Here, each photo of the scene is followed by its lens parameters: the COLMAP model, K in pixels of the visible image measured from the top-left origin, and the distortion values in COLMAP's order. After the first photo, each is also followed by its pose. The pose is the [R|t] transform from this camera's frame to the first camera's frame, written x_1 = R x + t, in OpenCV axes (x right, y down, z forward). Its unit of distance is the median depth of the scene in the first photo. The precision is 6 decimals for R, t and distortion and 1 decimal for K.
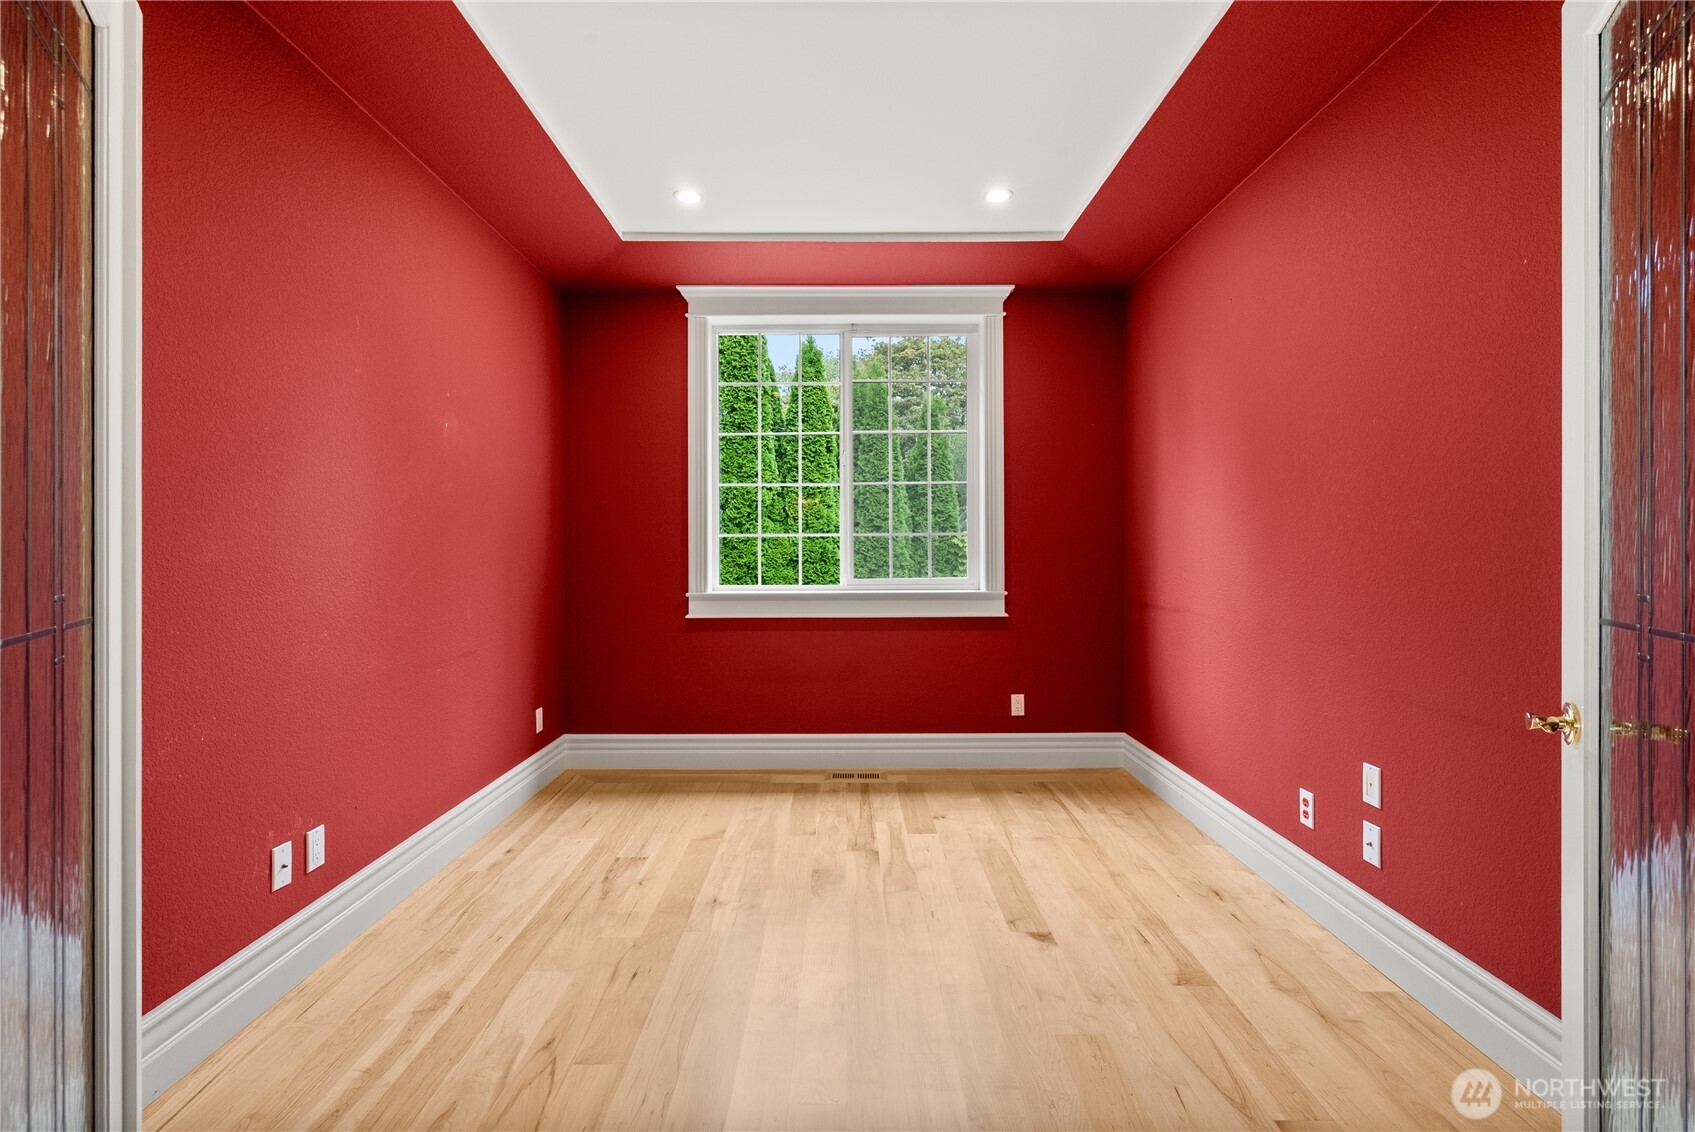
lens RADIAL K [[773.0, 0, 847.2], [0, 773.0, 549.0], [0, 0, 1]] dist [-0.005630, 0.001549]
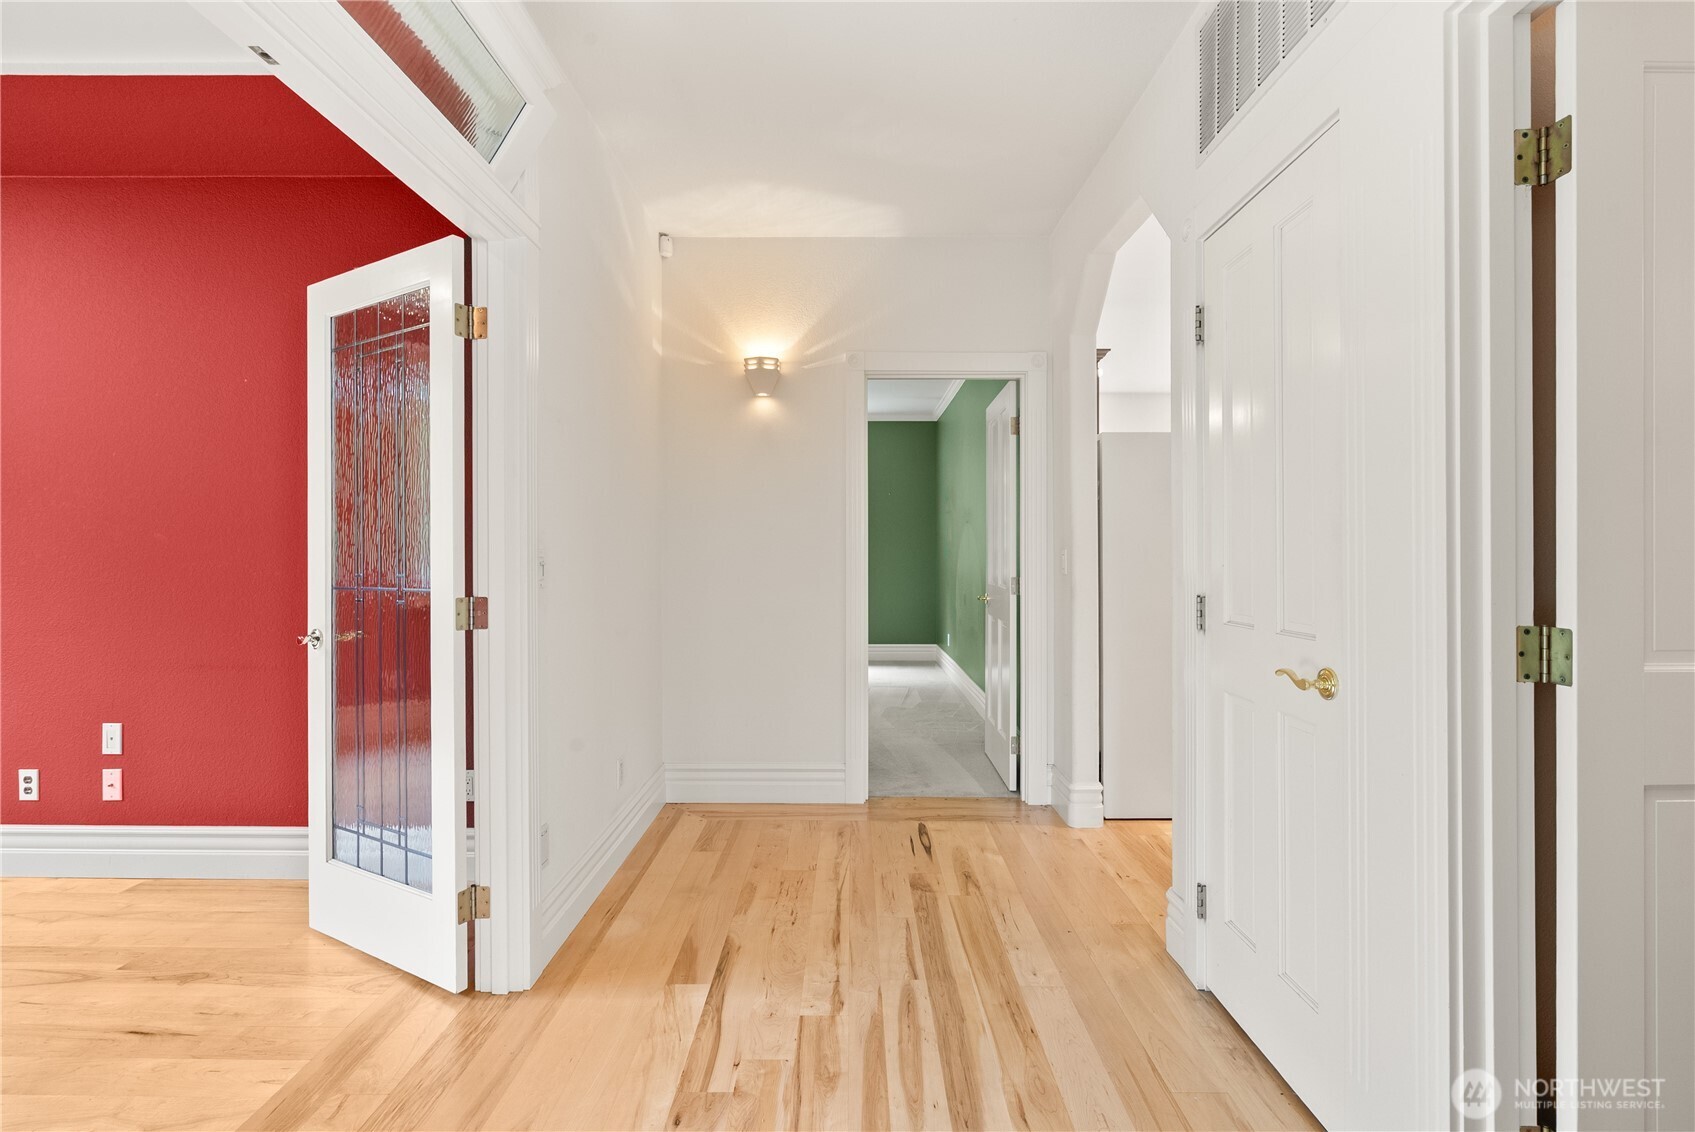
lens RADIAL K [[773.0, 0, 840.5], [0, 773.0, 561.8], [0, 0, 1]] dist [-0.005630, 0.001549]
pose [[0.013610, -0.009765, 0.999860, -0.579020], [0.000048, 0.999952, 0.009766, -0.000184], [-0.999907, -0.000085, 0.013609, -0.227722]]
